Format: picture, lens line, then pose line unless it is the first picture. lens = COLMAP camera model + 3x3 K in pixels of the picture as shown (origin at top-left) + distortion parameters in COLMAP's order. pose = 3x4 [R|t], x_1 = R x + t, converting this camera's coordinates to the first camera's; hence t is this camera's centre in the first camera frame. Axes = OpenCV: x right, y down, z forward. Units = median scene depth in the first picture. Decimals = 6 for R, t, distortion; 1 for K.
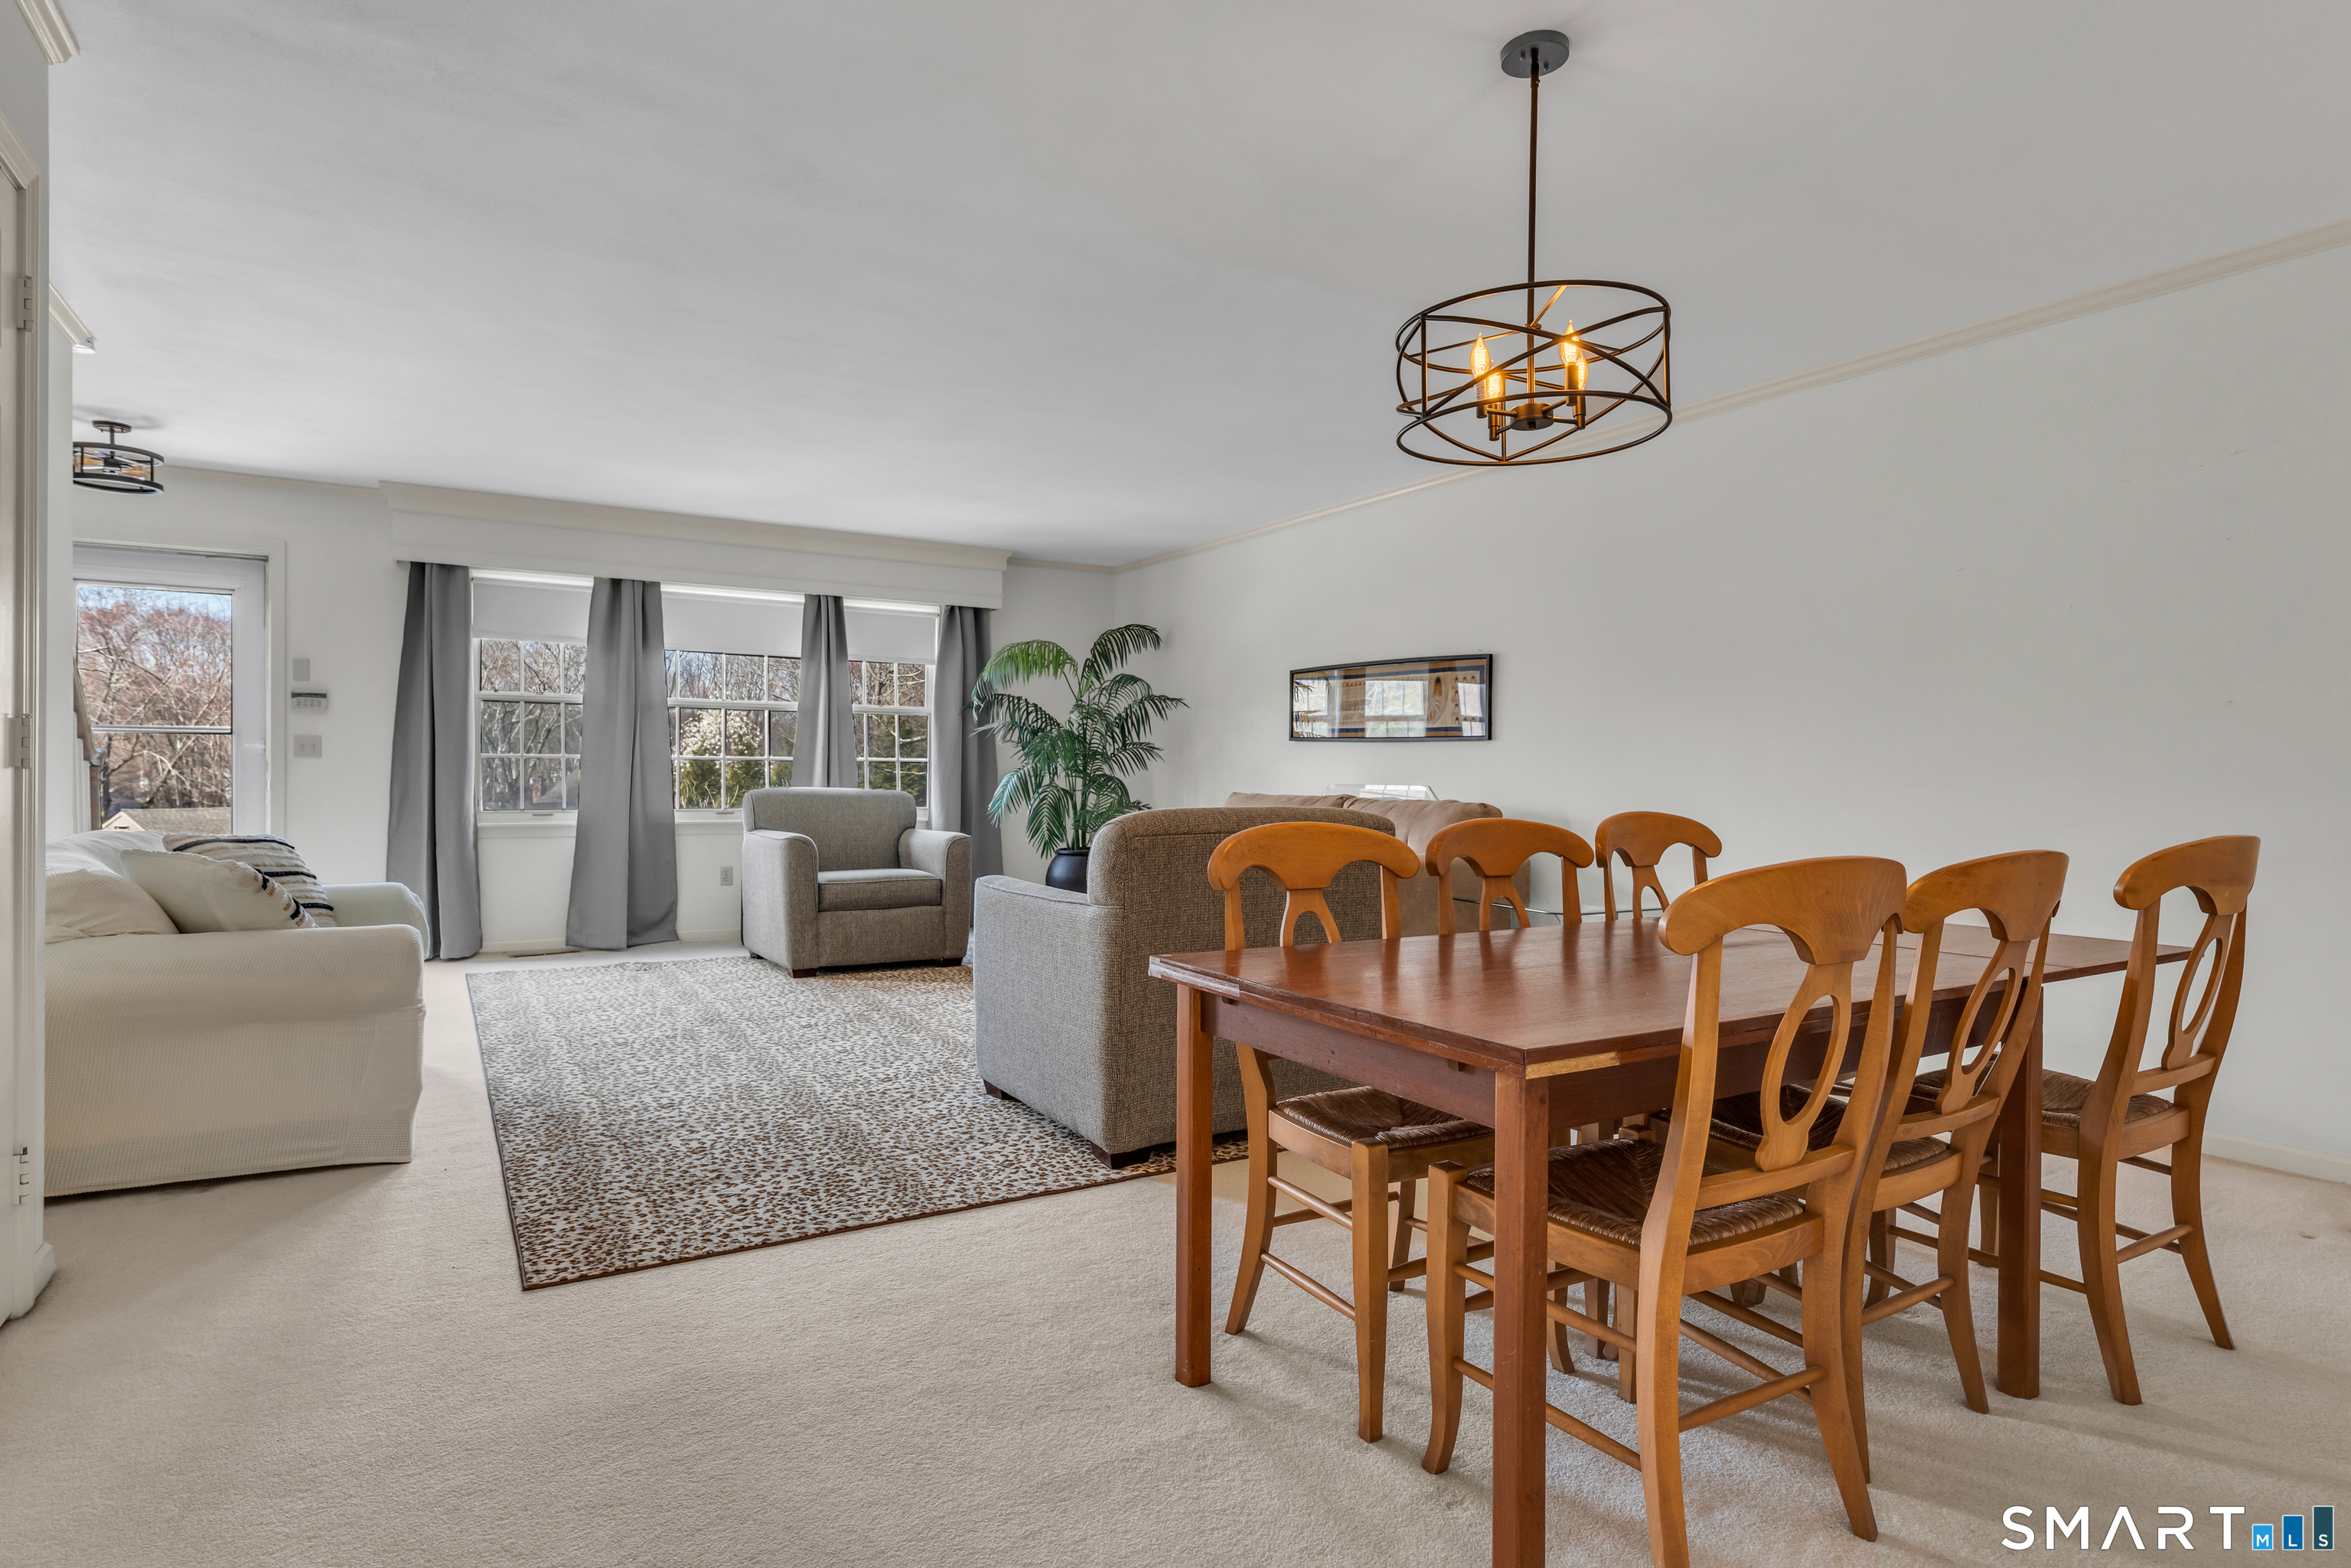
lens RADIAL K [[1248.7, 0, 1168.7], [0, 1248.7, 780.6], [0, 0, 1]] dist [-0.000598, 0.001373]
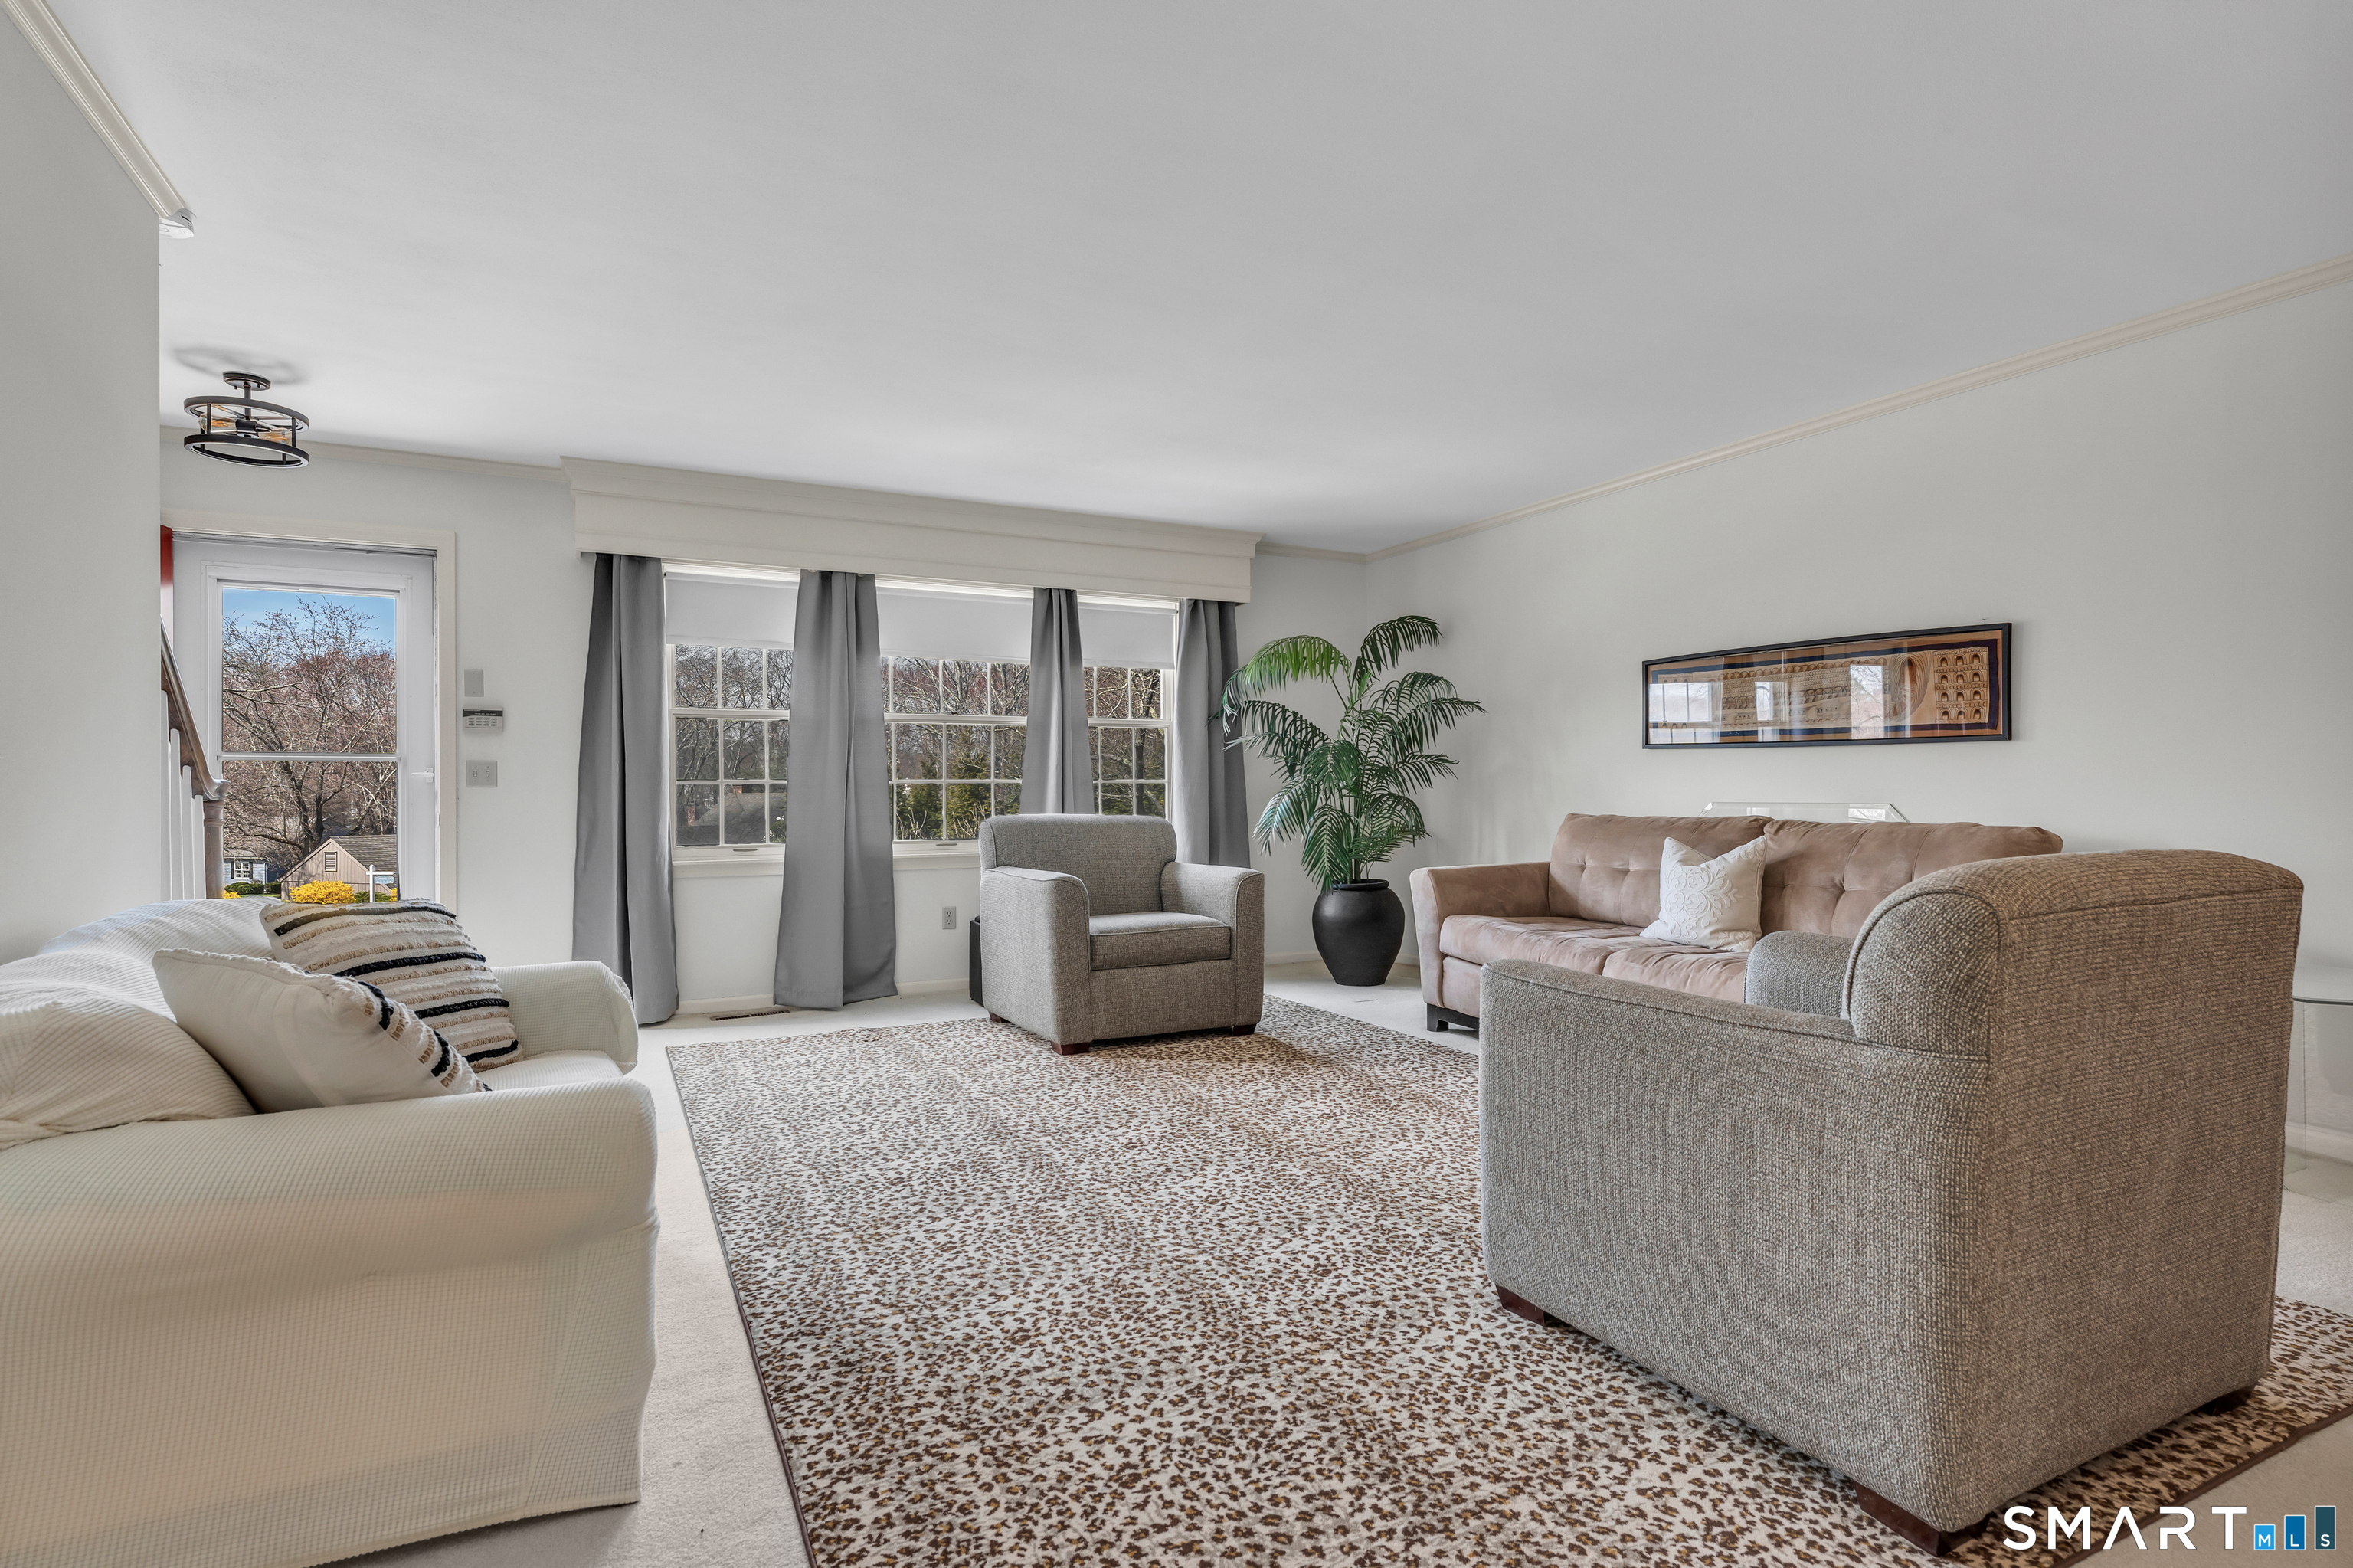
lens RADIAL K [[1181.5, 0, 1176.5], [0, 1181.5, 784.0], [0, 0, 1]] dist [-0.001405, -0.000430]
pose [[0.996838, -0.014275, -0.078171, -0.150525], [0.013349, 0.999835, -0.012350, -0.004008], [0.078334, 0.011267, 0.996863, 0.228465]]
